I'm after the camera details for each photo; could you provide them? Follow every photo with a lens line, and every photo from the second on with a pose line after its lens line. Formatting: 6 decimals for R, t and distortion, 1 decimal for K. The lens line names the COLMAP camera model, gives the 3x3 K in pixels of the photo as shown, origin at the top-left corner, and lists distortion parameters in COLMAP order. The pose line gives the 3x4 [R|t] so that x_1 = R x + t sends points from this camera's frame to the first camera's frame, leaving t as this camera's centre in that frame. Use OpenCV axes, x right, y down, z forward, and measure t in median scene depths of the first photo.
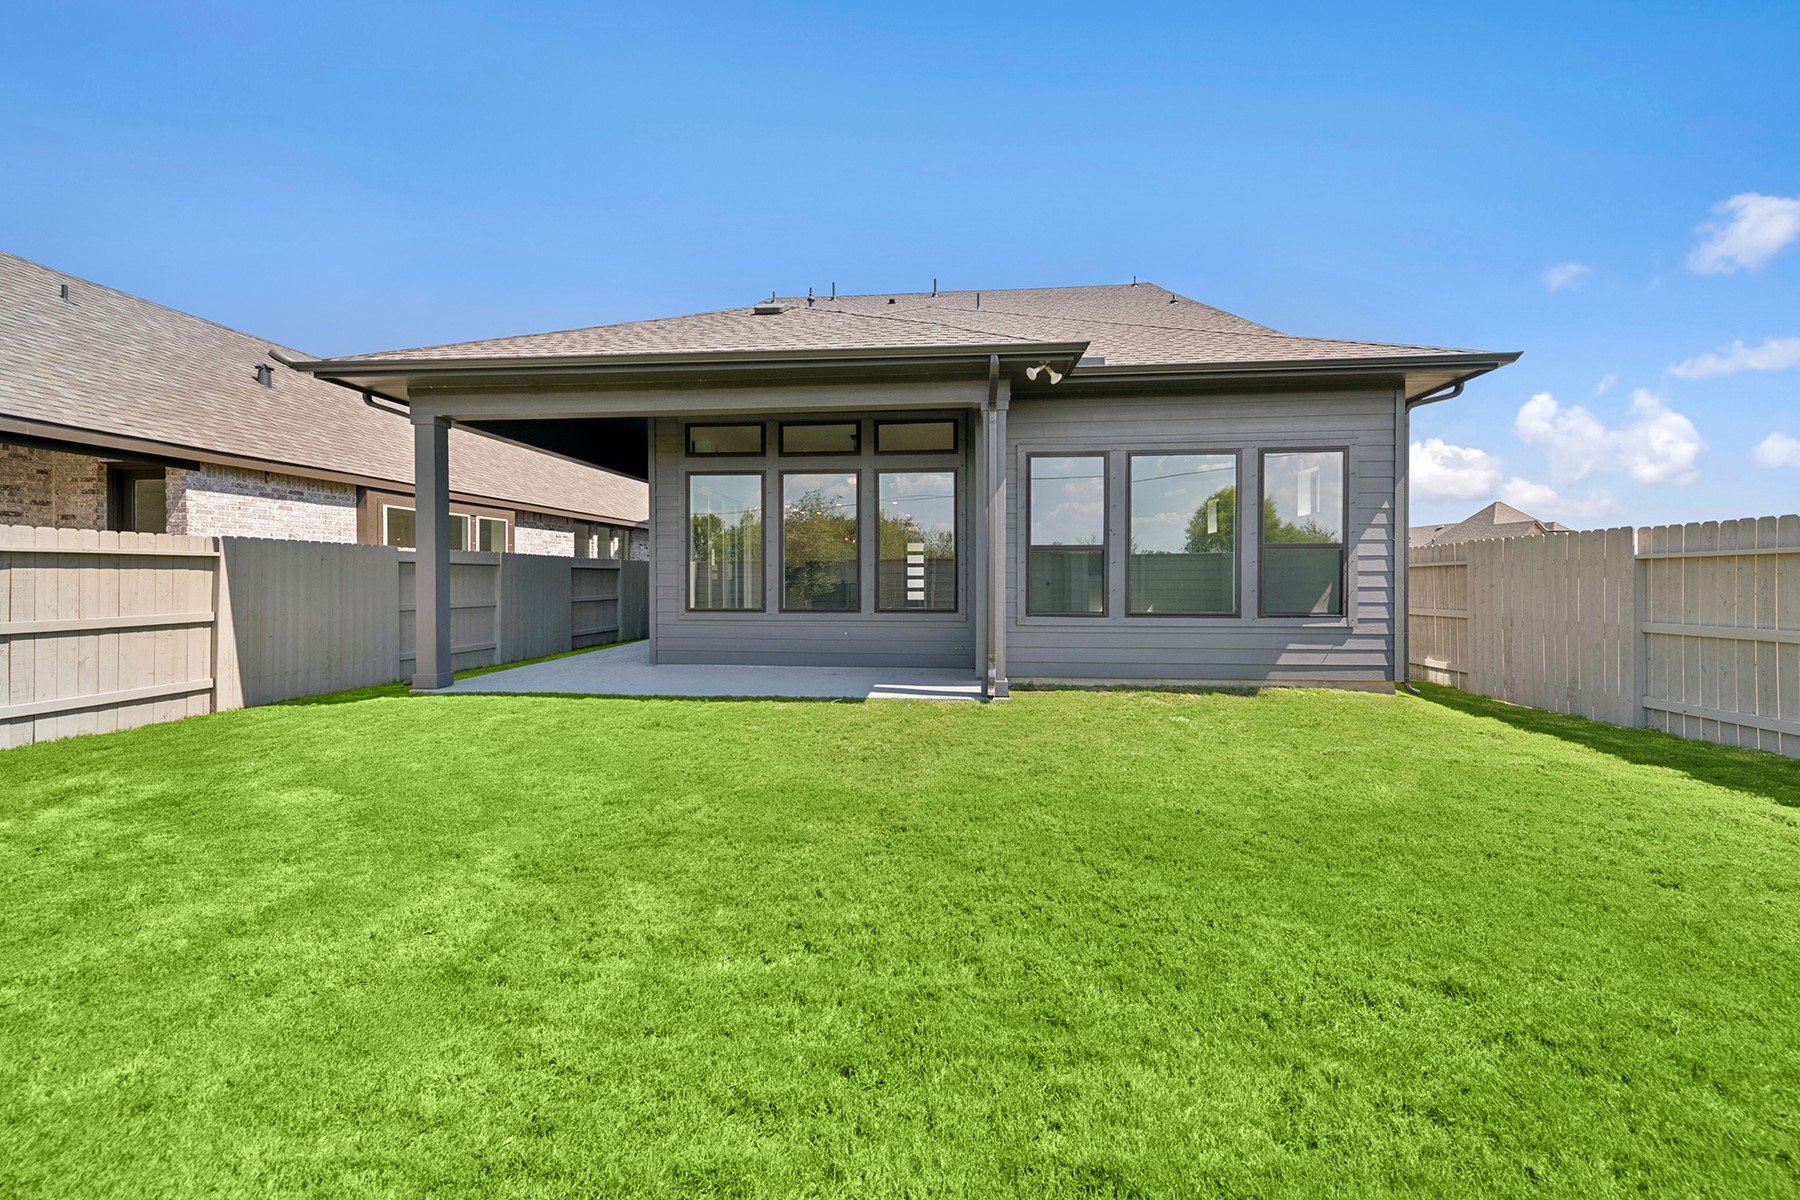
lens RADIAL K [[734.1, 0, 892.2], [0, 734.1, 576.5], [0, 0, 1]] dist [0.026452, -0.000748]
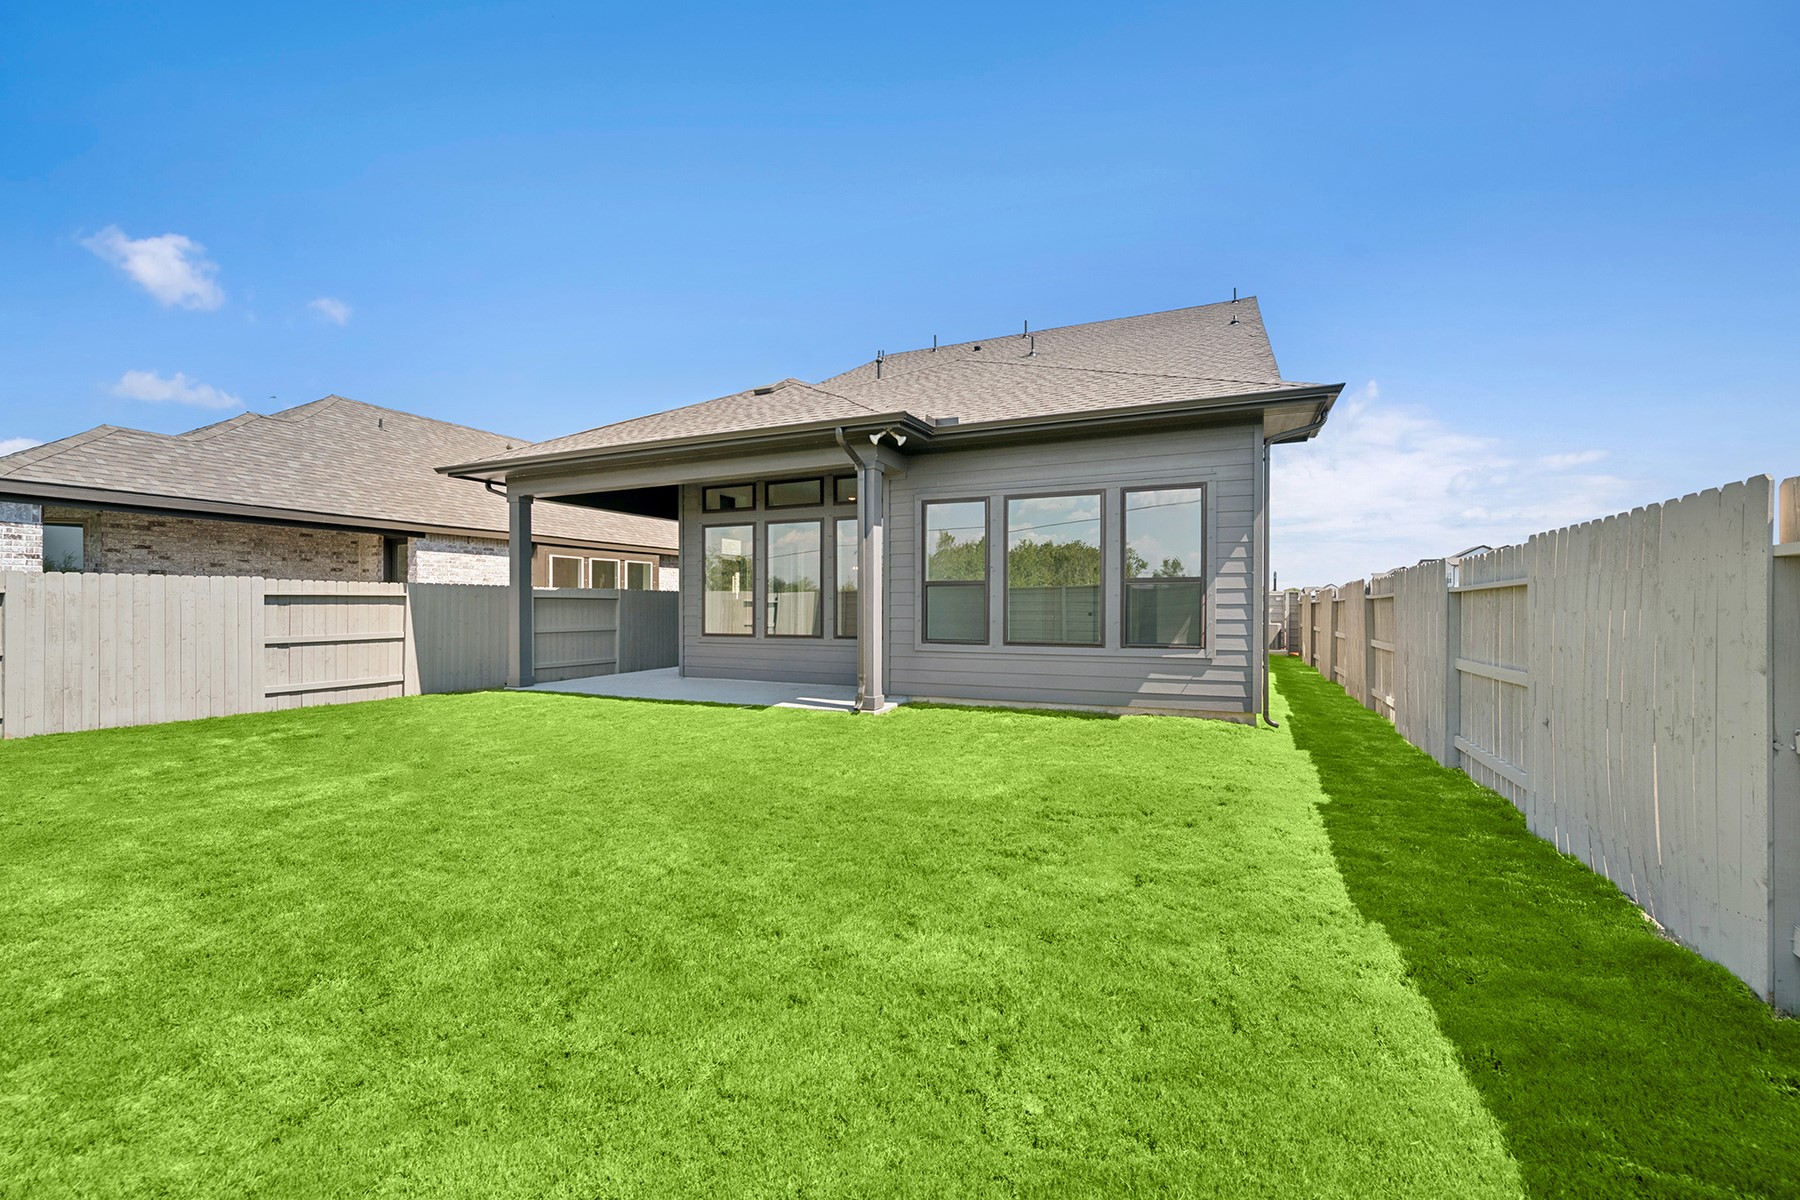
lens RADIAL K [[735.1, 0, 894.3], [0, 735.1, 606.7], [0, 0, 1]] dist [0.000060, -0.000057]
pose [[0.945377, -0.000619, -0.325980, 0.527814], [0.001517, 0.999996, 0.002500, -0.006466], [0.325977, -0.002858, 0.945373, -0.101496]]
